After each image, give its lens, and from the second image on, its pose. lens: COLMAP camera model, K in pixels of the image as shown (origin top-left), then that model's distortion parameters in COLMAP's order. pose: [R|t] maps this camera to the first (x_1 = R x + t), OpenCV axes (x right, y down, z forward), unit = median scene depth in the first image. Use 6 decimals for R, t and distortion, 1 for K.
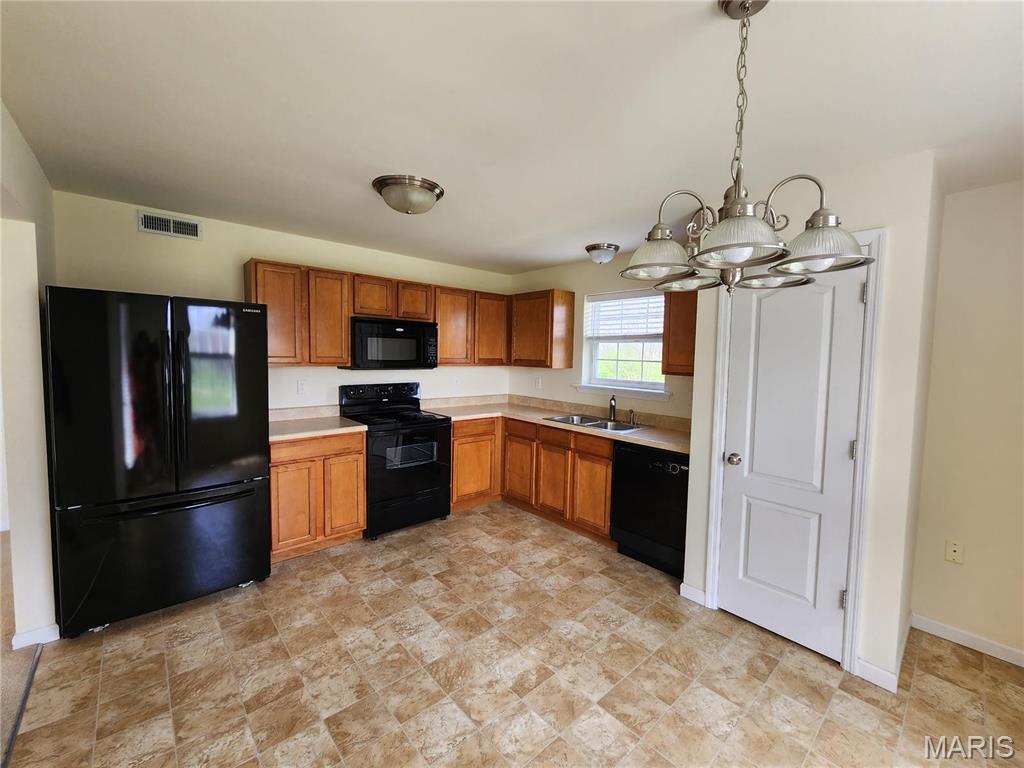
lens RADIAL K [[418.4, 0, 512.4], [0, 418.4, 378.9], [0, 0, 1]] dist [0.000325, -0.001563]
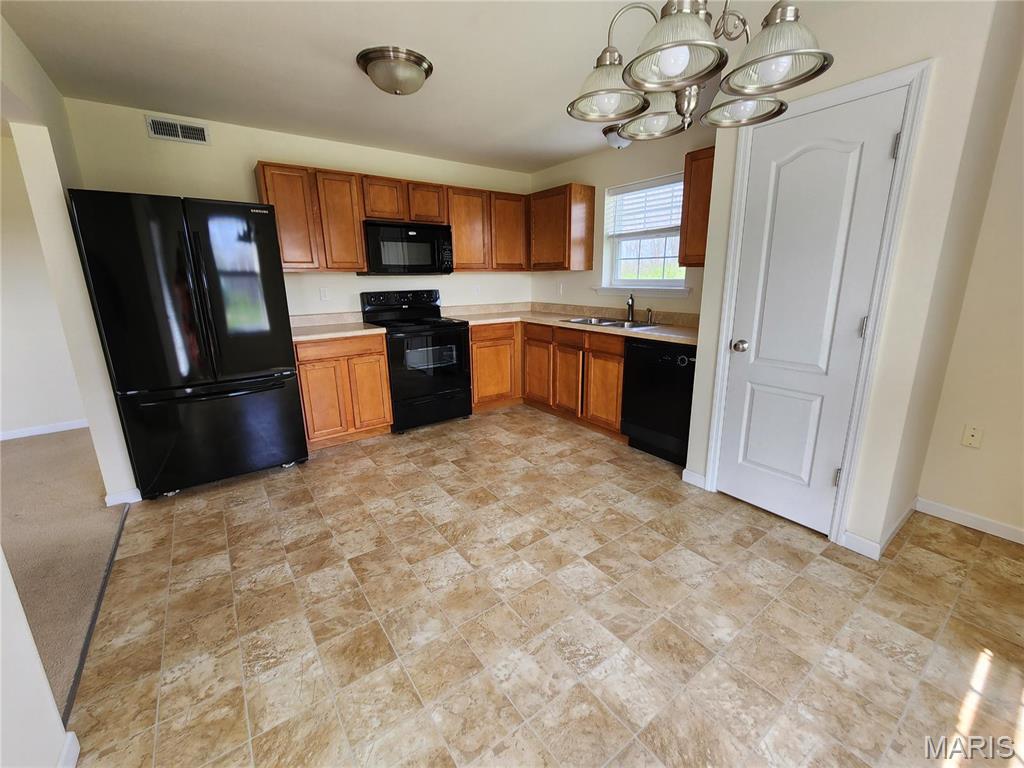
lens RADIAL K [[418.4, 0, 514.1], [0, 418.4, 376.4], [0, 0, 1]] dist [0.000325, -0.001563]
pose [[0.994755, -0.009773, -0.101818, 0.120486], [0.027359, 0.984578, 0.172795, 0.091417], [0.098559, -0.174675, 0.979681, -0.022061]]
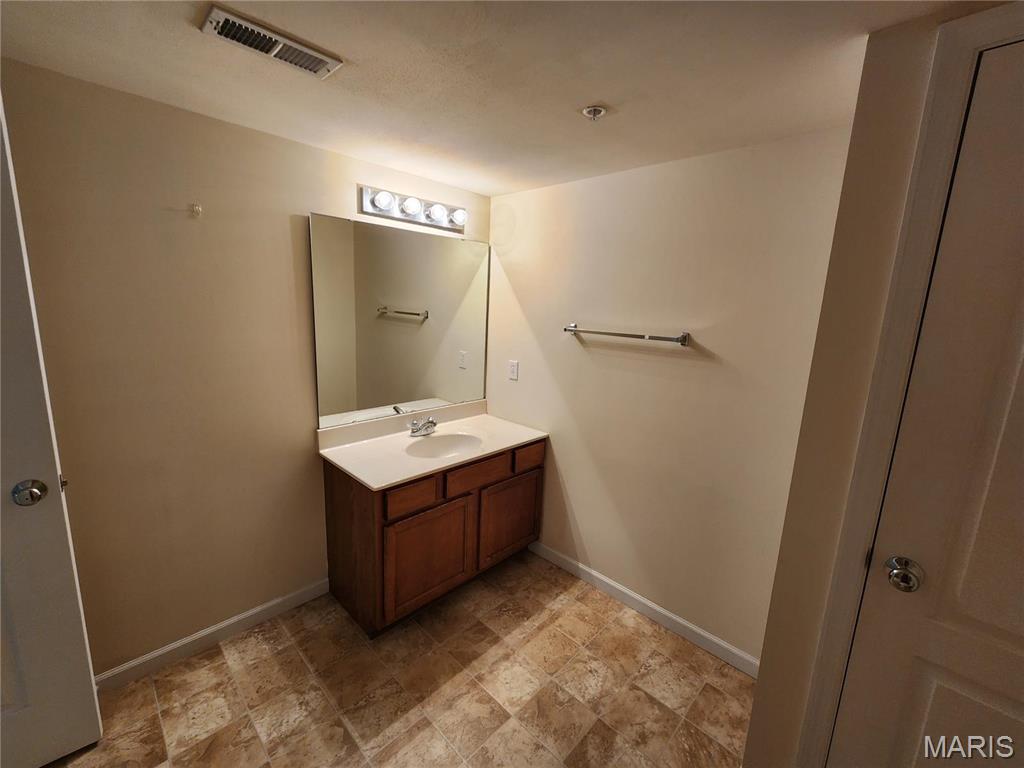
lens RADIAL K [[418.4, 0, 508.0], [0, 418.4, 393.6], [0, 0, 1]] dist [0.000325, -0.001563]
pose [[-0.996283, -0.036647, -0.077960, 0.263273], [-0.057604, 0.956314, 0.286609, -0.089832], [0.064051, 0.290034, -0.954870, 1.431832]]
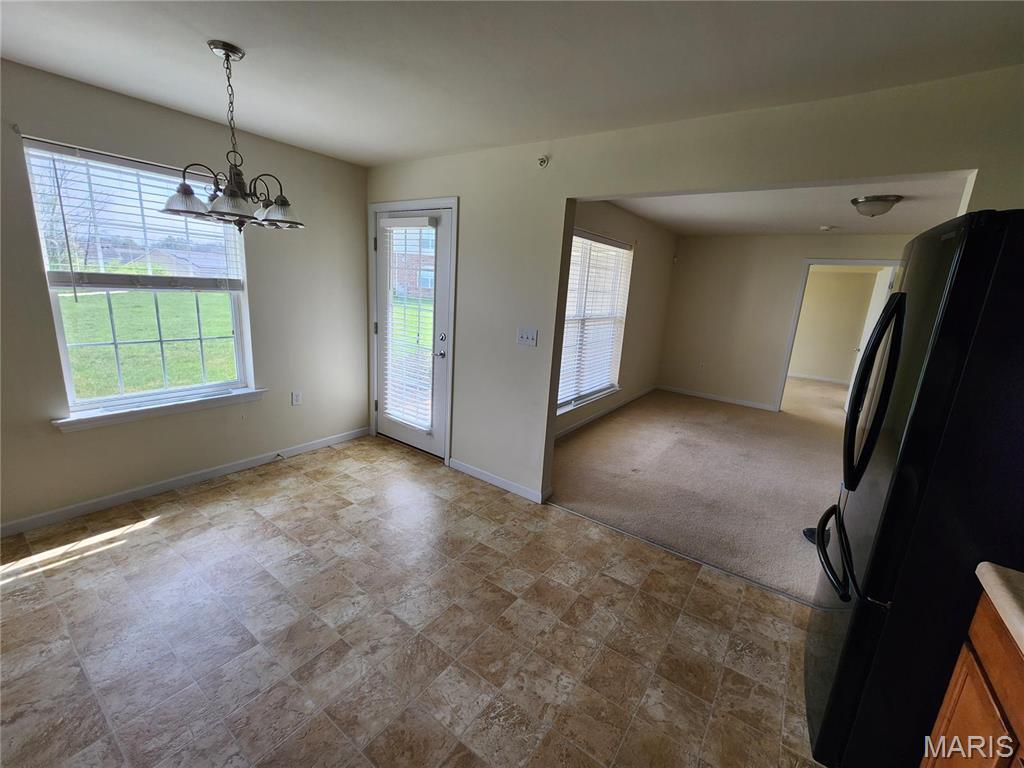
lens RADIAL K [[418.4, 0, 510.4], [0, 418.4, 384.6], [0, 0, 1]] dist [0.000325, -0.001563]
pose [[-0.971918, -0.033122, -0.232978, -0.102424], [-0.100725, 0.953322, 0.284661, -0.105123], [0.212675, 0.300134, -0.929887, 1.614598]]
